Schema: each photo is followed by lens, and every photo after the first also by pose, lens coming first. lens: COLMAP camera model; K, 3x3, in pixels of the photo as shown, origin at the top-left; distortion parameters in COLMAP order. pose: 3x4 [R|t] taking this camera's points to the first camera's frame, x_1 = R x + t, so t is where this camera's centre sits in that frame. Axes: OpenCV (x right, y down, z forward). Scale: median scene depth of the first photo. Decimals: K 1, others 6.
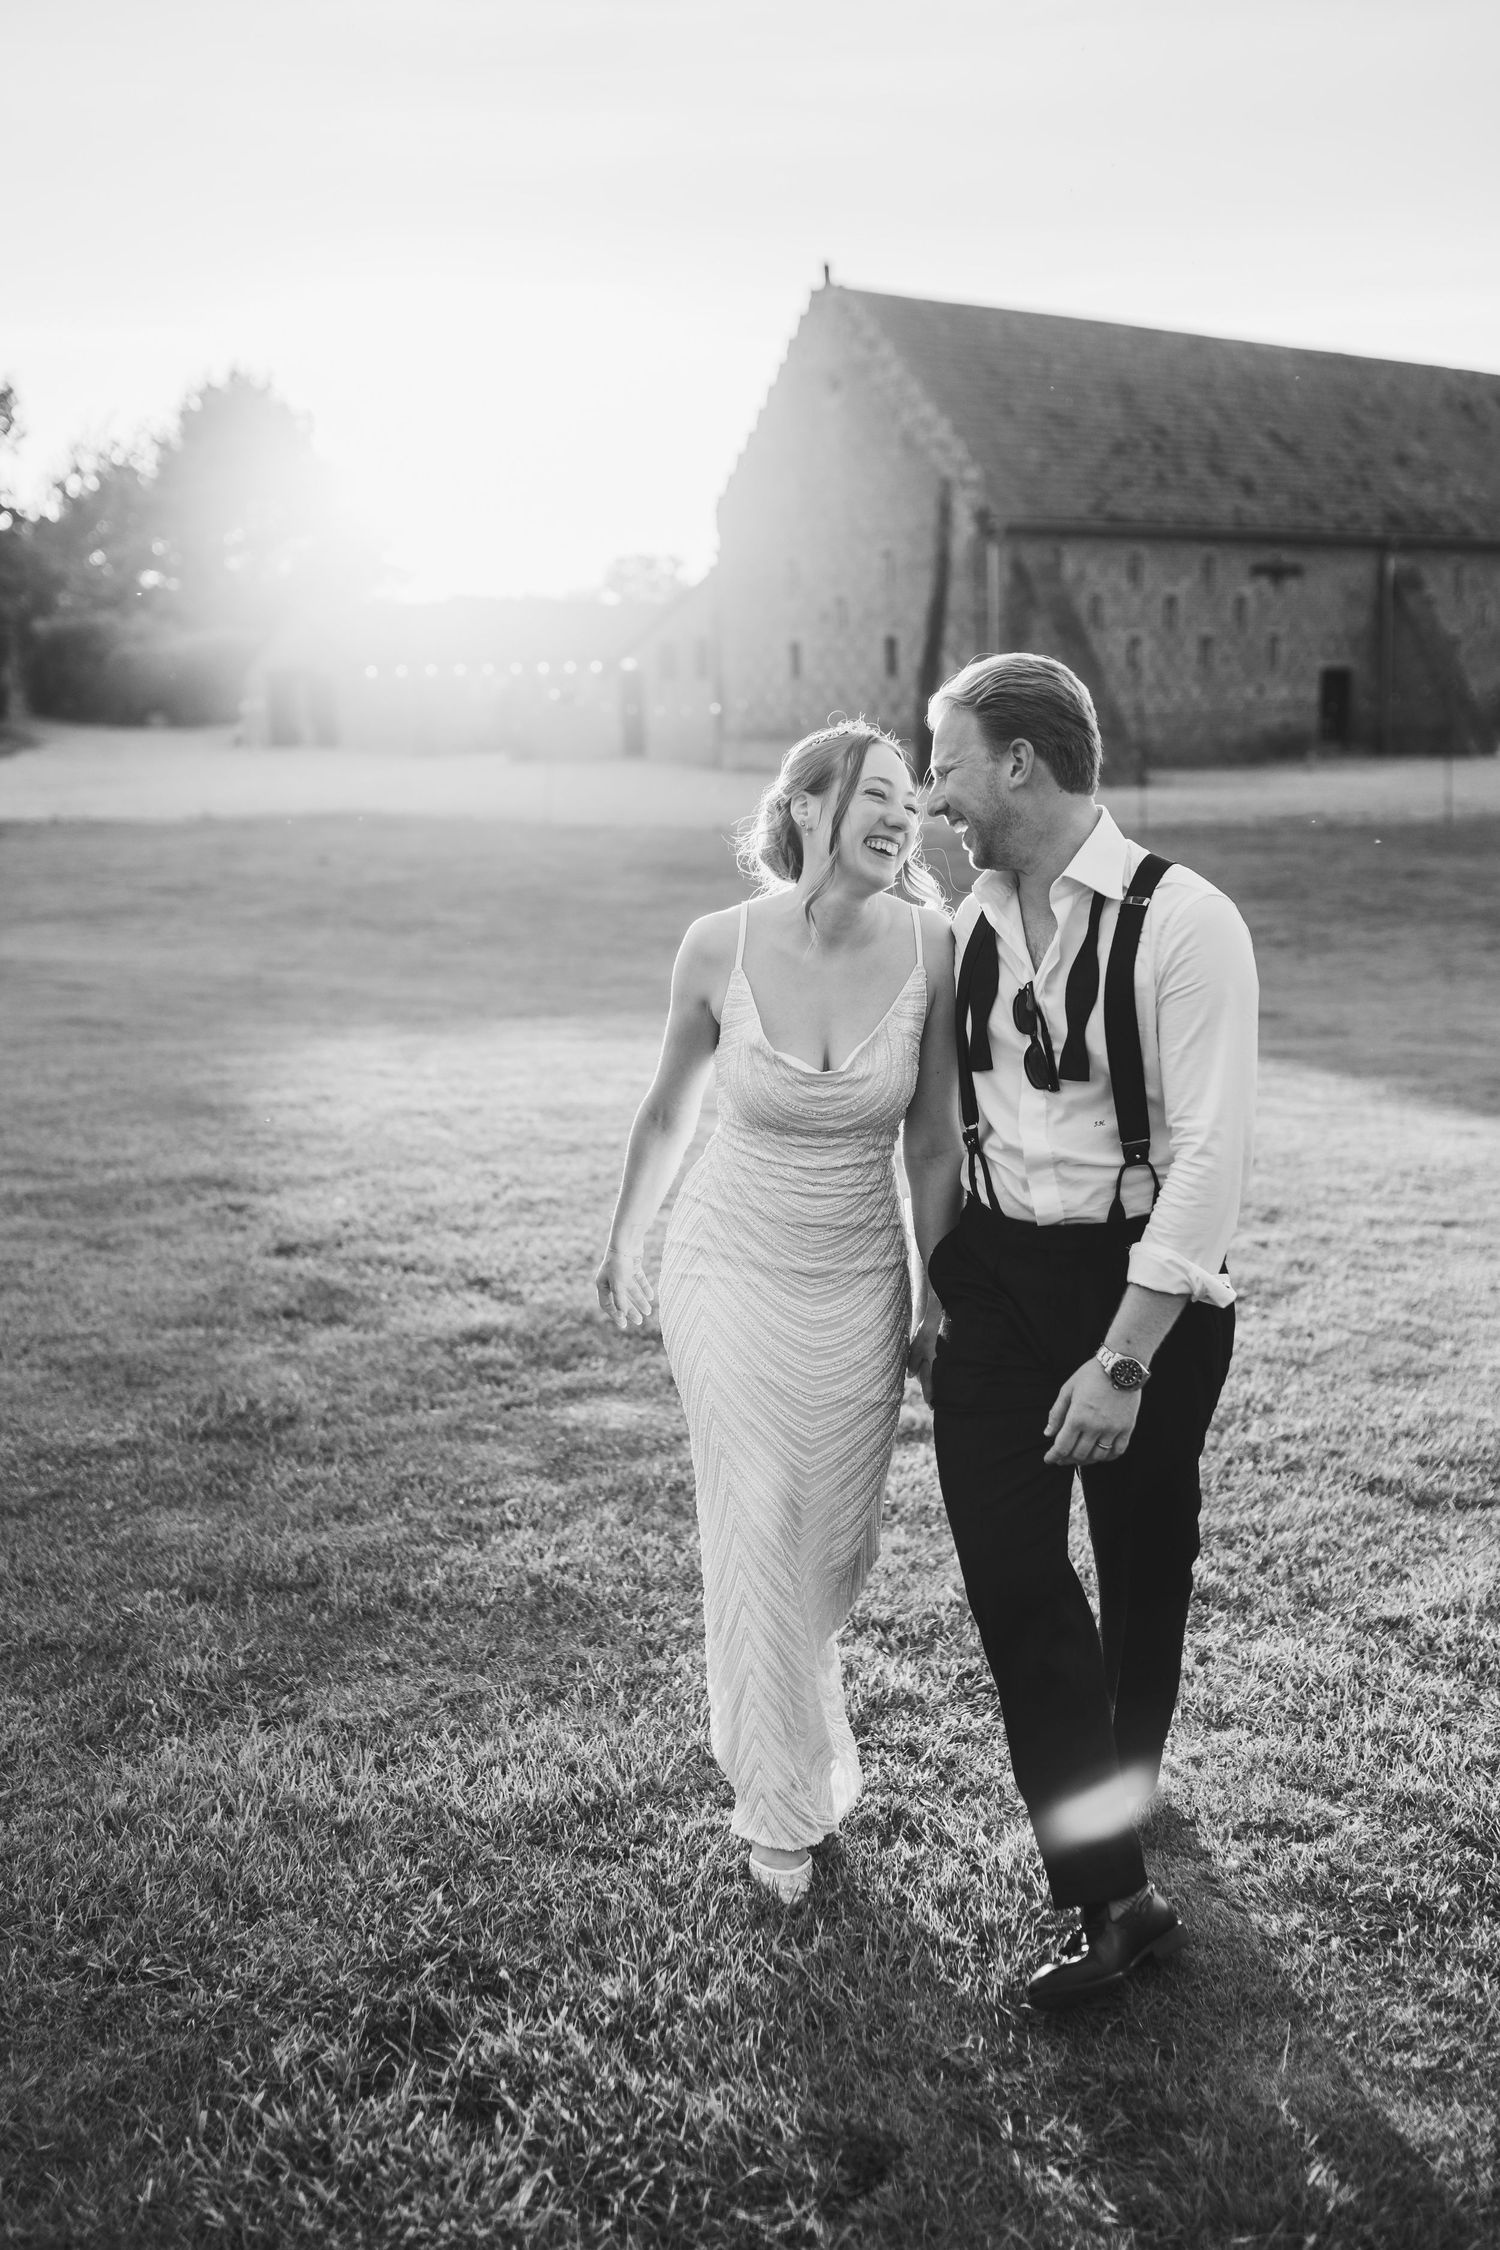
lens RADIAL K [[2266.8, 0, 742.1], [0, 2266.8, 1116.3], [0, 0, 1]] dist [-0.064334, 0.002787]
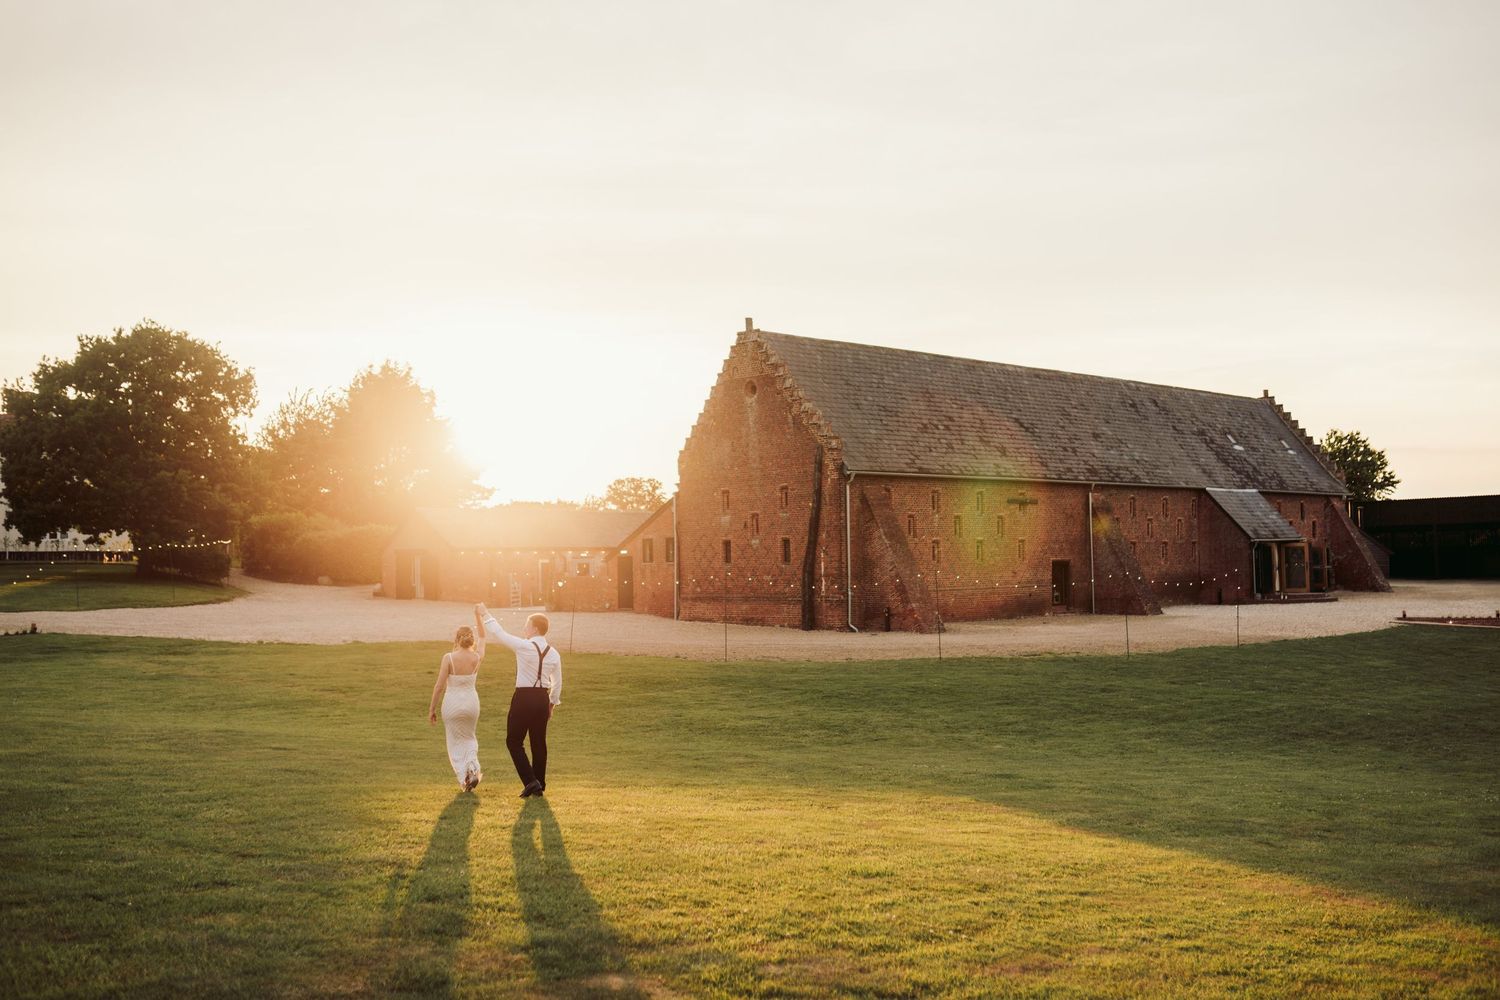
lens RADIAL K [[1471.0, 0, 745.3], [0, 1471.0, 480.4], [0, 0, 1]] dist [-0.056477, 0.025666]
pose [[0.999287, 0.017889, 0.033243, 0.000541], [-0.009361, 0.970510, -0.240879, 0.002267], [-0.036572, 0.240396, 0.969986, -0.037415]]
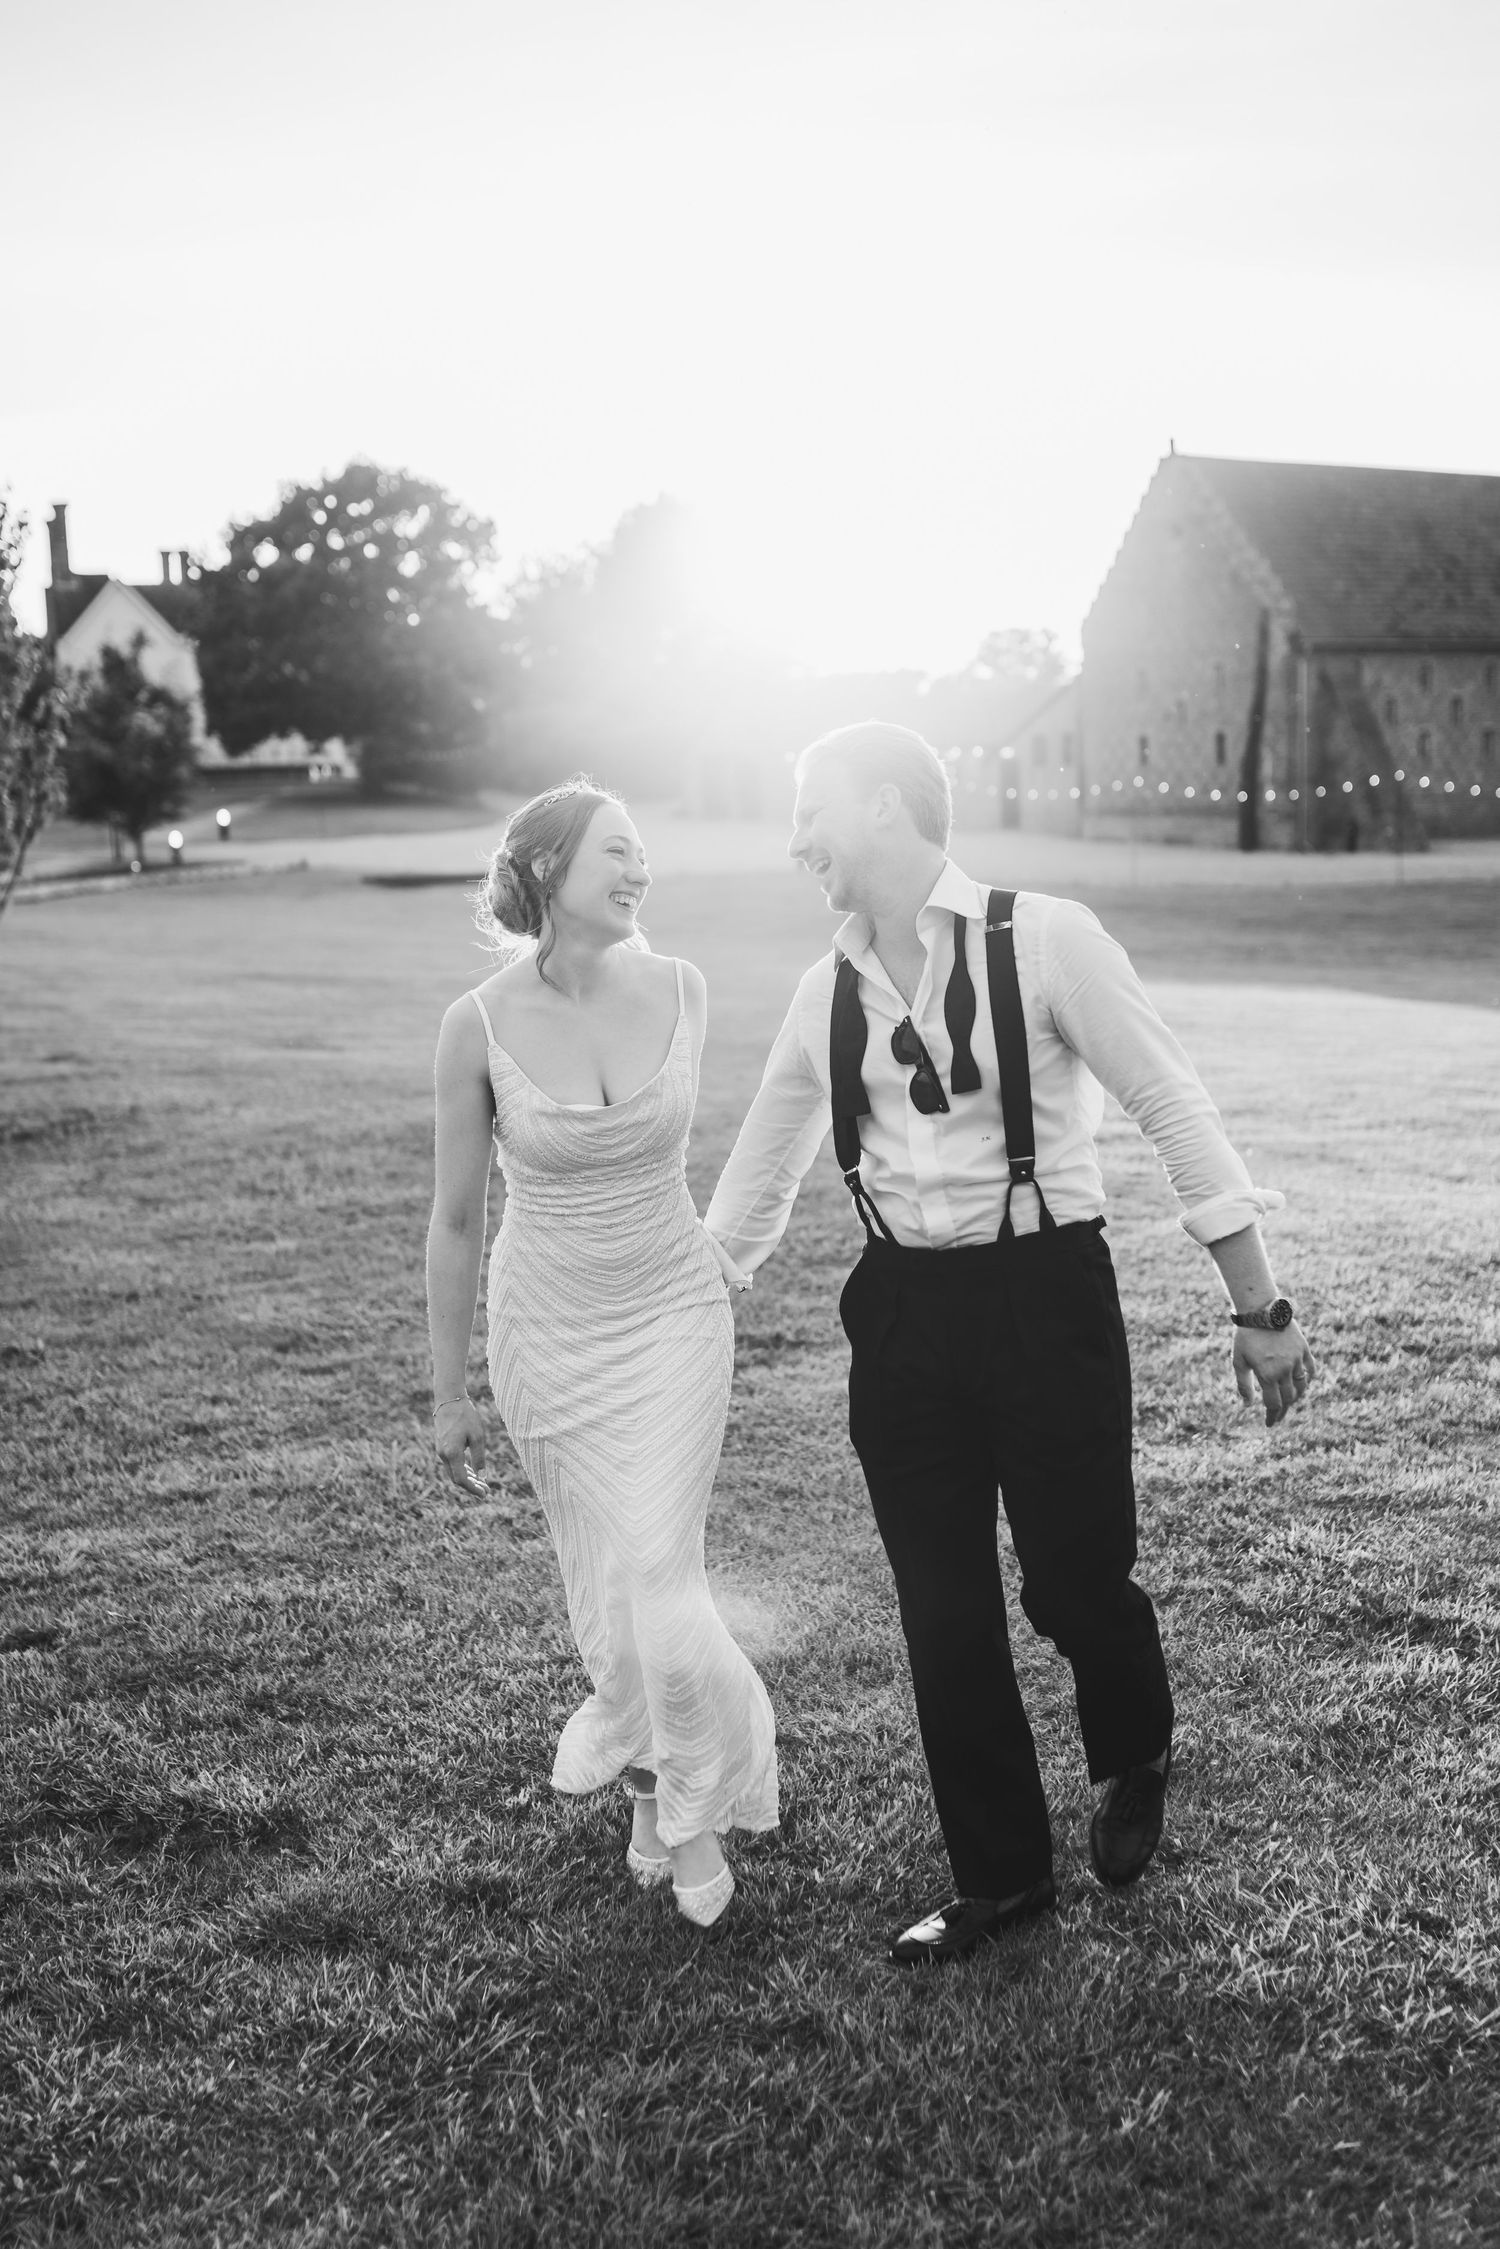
lens RADIAL K [[2437.8, 0, 689.3], [0, 2437.8, 1094.4], [0, 0, 1]] dist [-0.080128, 0.013980]
pose [[0.984845, 0.019353, -0.172356, 0.012362], [-0.027667, 0.998560, -0.045972, 0.057284], [0.171218, 0.050043, 0.983961, -0.362117]]
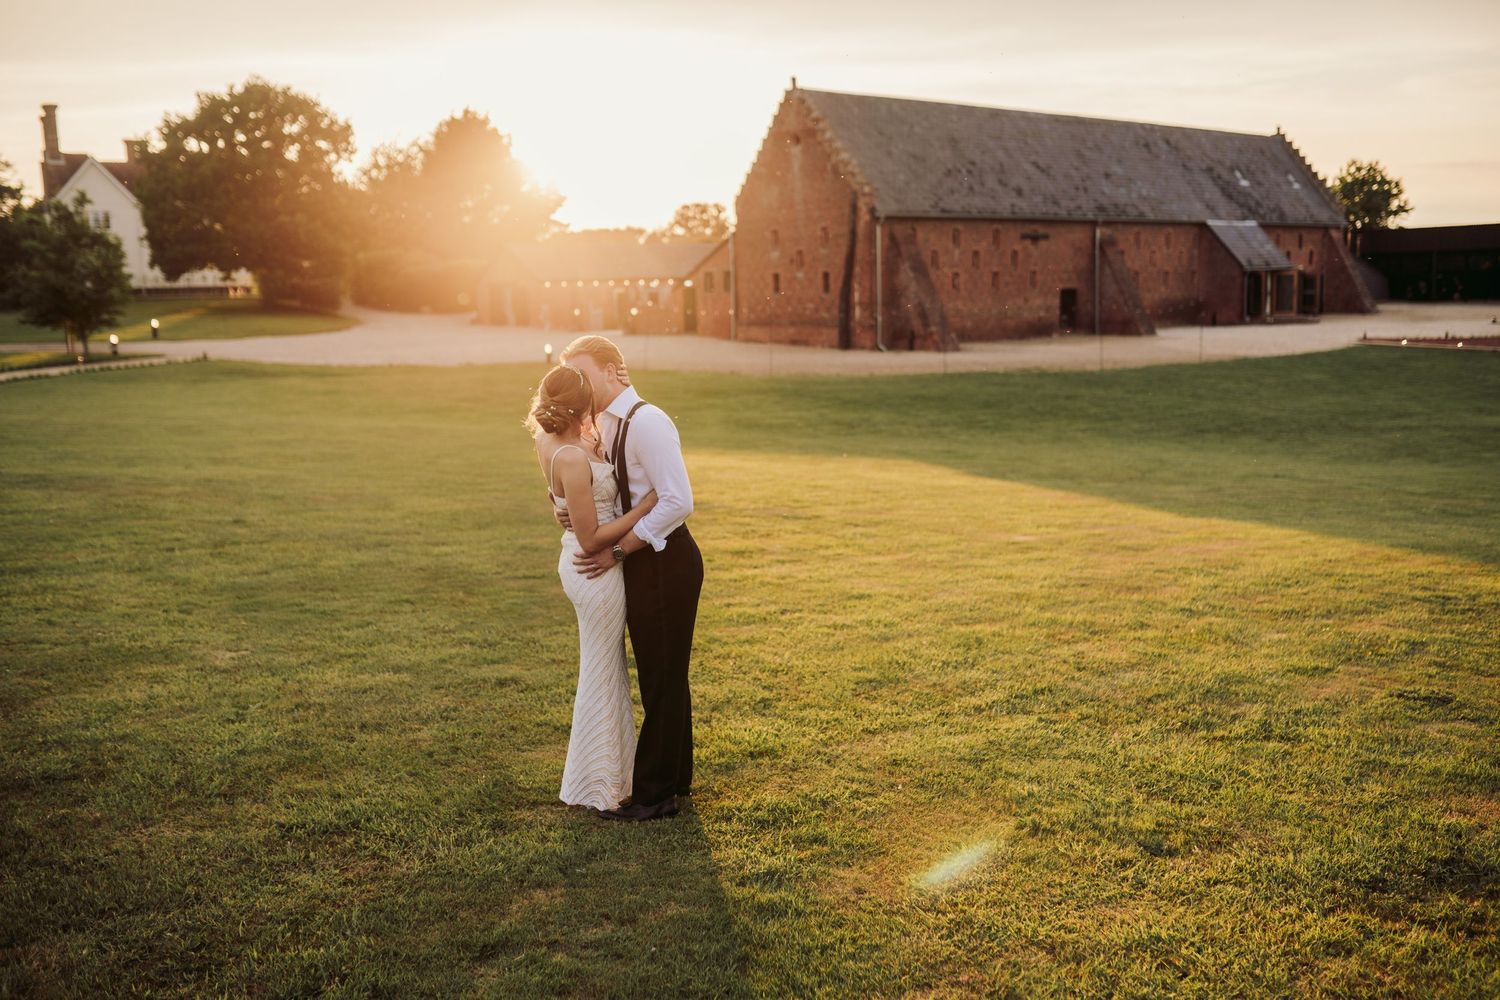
lens RADIAL K [[1471.0, 0, 745.3], [0, 1471.0, 480.4], [0, 0, 1]] dist [-0.056477, 0.025666]
pose [[0.999900, 0.008689, -0.011160, 0.013663], [-0.009259, 0.998599, -0.052099, 0.028427], [0.010692, 0.052197, 0.998580, -0.232299]]
